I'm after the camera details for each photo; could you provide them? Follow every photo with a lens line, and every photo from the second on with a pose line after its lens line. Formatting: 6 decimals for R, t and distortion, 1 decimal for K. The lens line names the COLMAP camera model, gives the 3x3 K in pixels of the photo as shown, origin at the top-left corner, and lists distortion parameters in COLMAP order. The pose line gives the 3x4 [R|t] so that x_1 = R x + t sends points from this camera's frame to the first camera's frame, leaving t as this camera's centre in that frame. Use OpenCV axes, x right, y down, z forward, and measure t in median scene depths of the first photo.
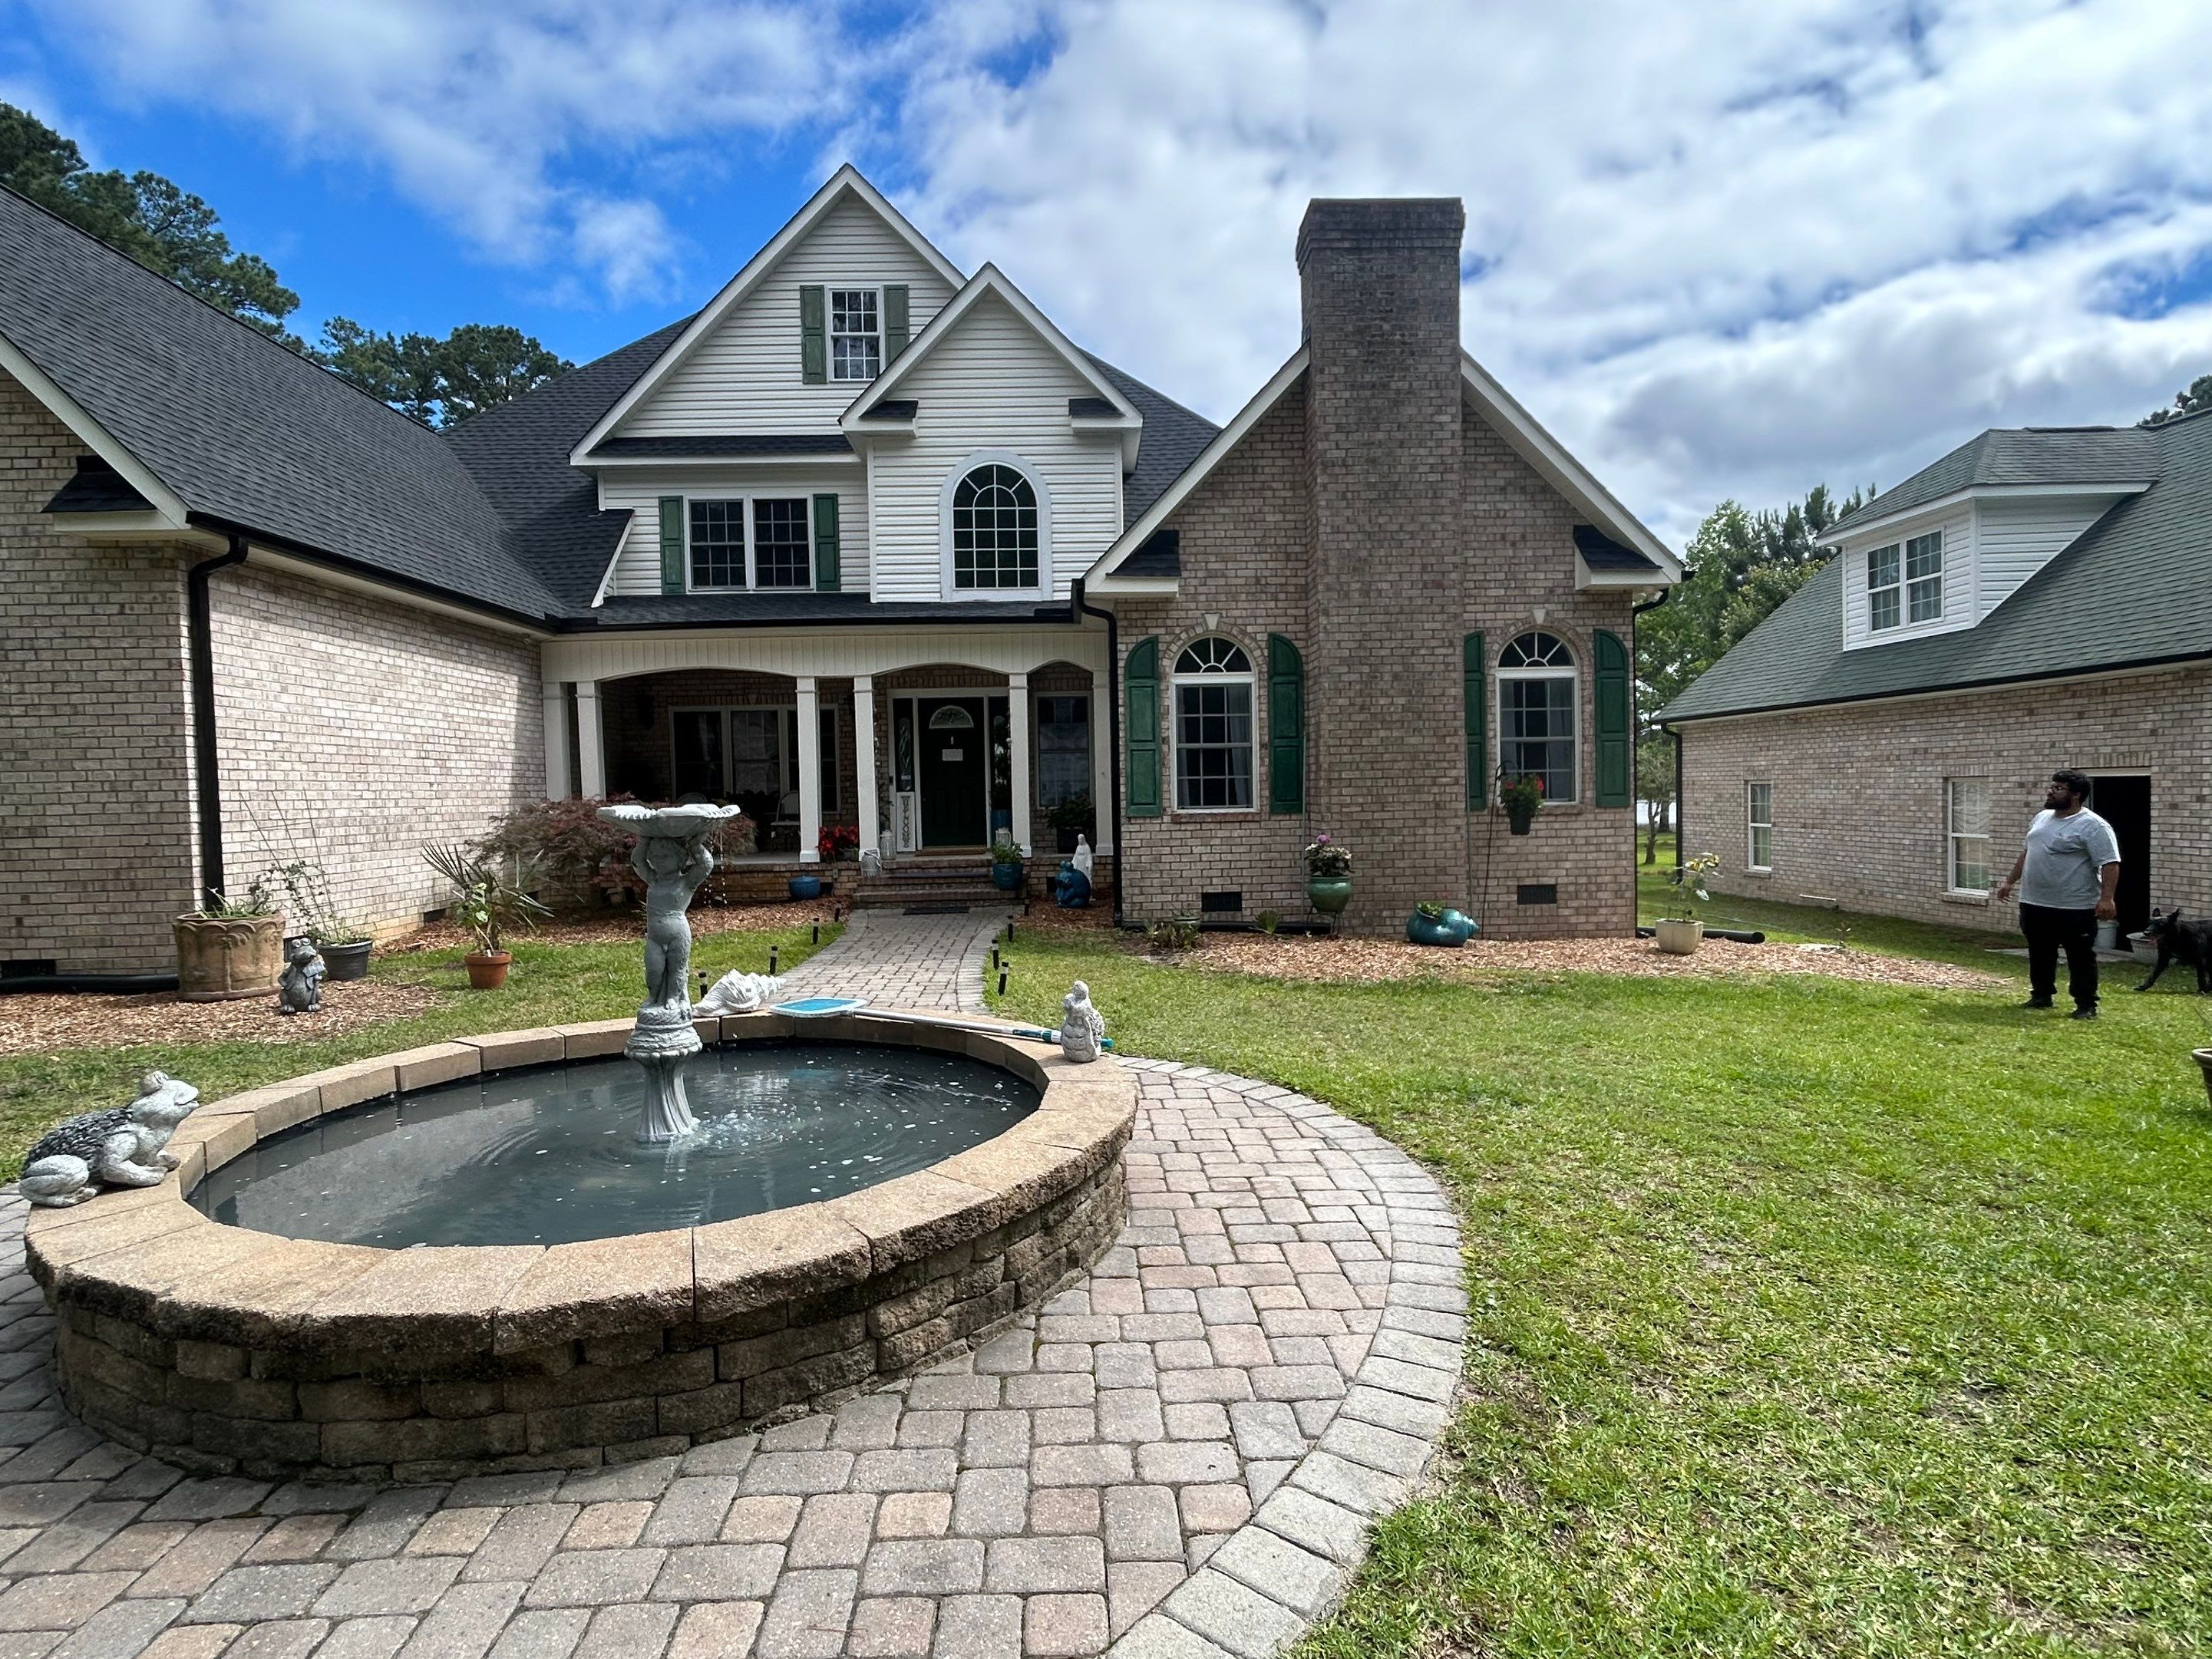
lens RADIAL K [[1171.7, 0, 1106.0], [0, 1171.7, 829.5], [0, 0, 1]] dist [0.004044, 0.002381]
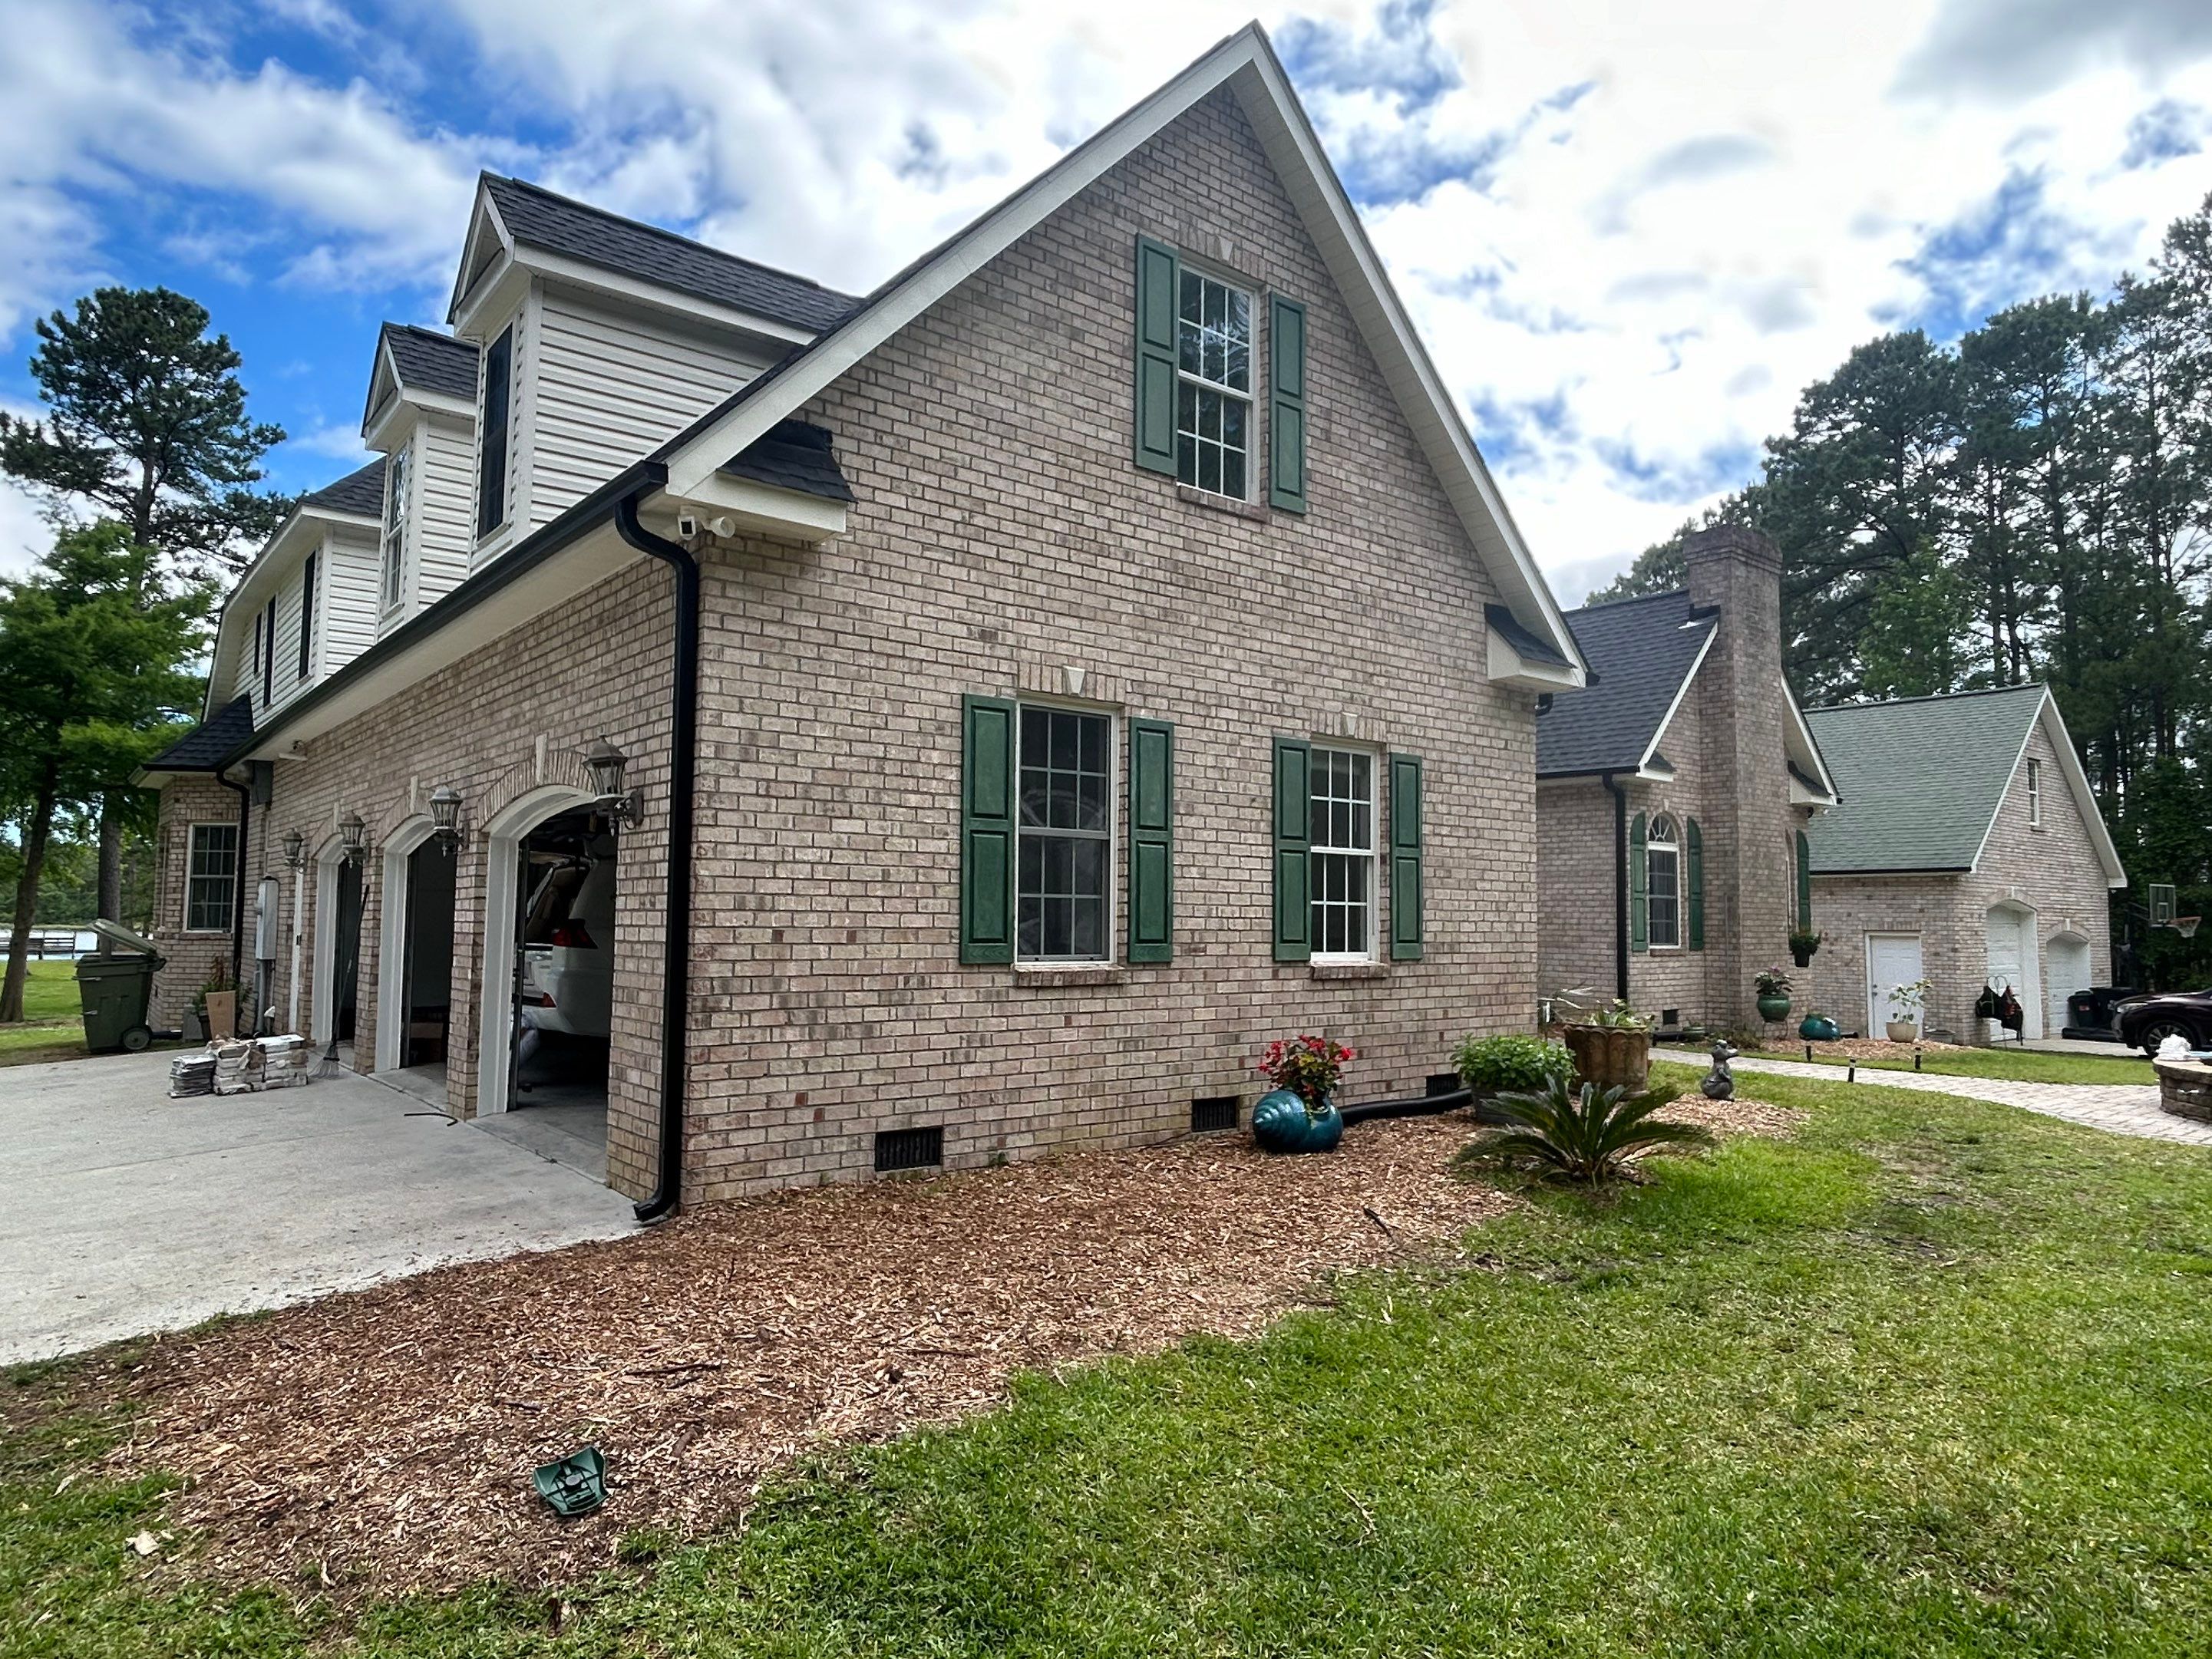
lens RADIAL K [[1356.7, 0, 1106.0], [0, 1356.7, 829.5], [0, 0, 1]] dist [-0.000491, -0.000254]
pose [[0.795889, 0.070071, 0.601374, -1.217862], [-0.007004, 0.994279, -0.106583, 0.018003], [-0.605402, 0.080616, 0.791826, 0.151601]]
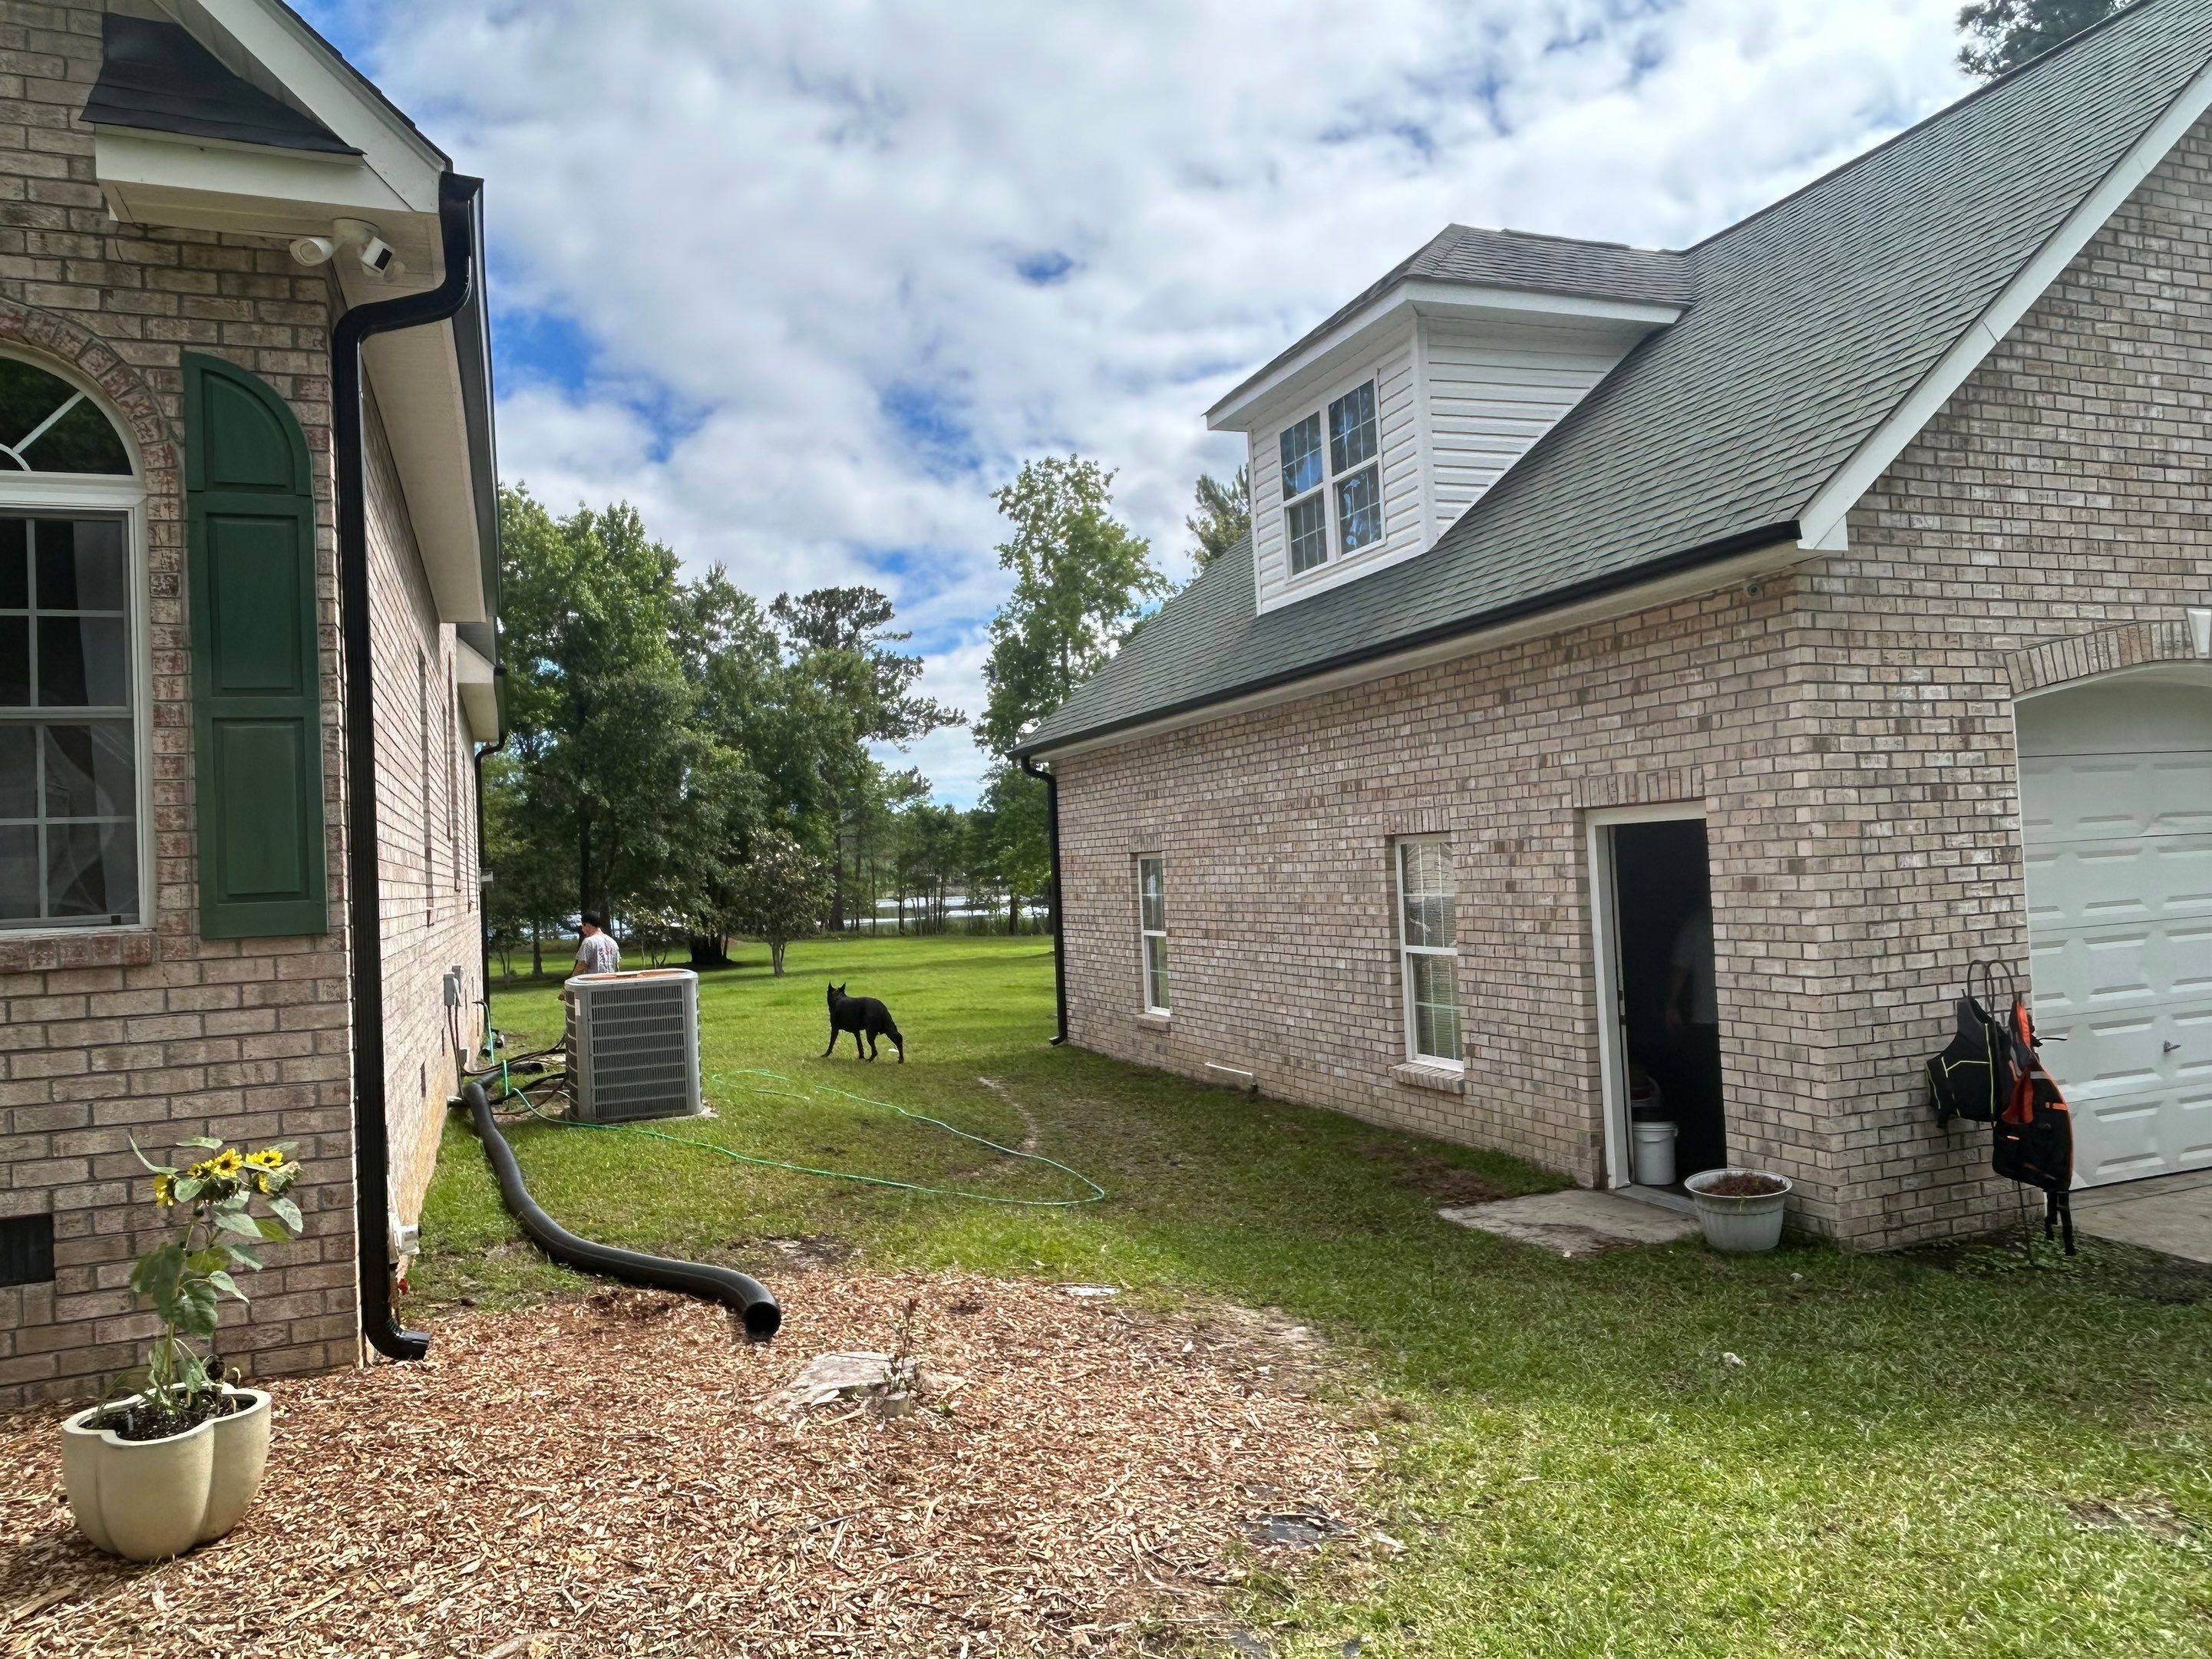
lens RADIAL K [[1520.9, 0, 1106.0], [0, 1520.9, 829.5], [0, 0, 1]] dist [-0.002073, -0.001674]
pose [[0.944993, -0.015642, 0.326716, 0.471659], [0.038255, 0.997286, -0.062902, -0.013115], [-0.324845, 0.071941, 0.943027, 0.516261]]
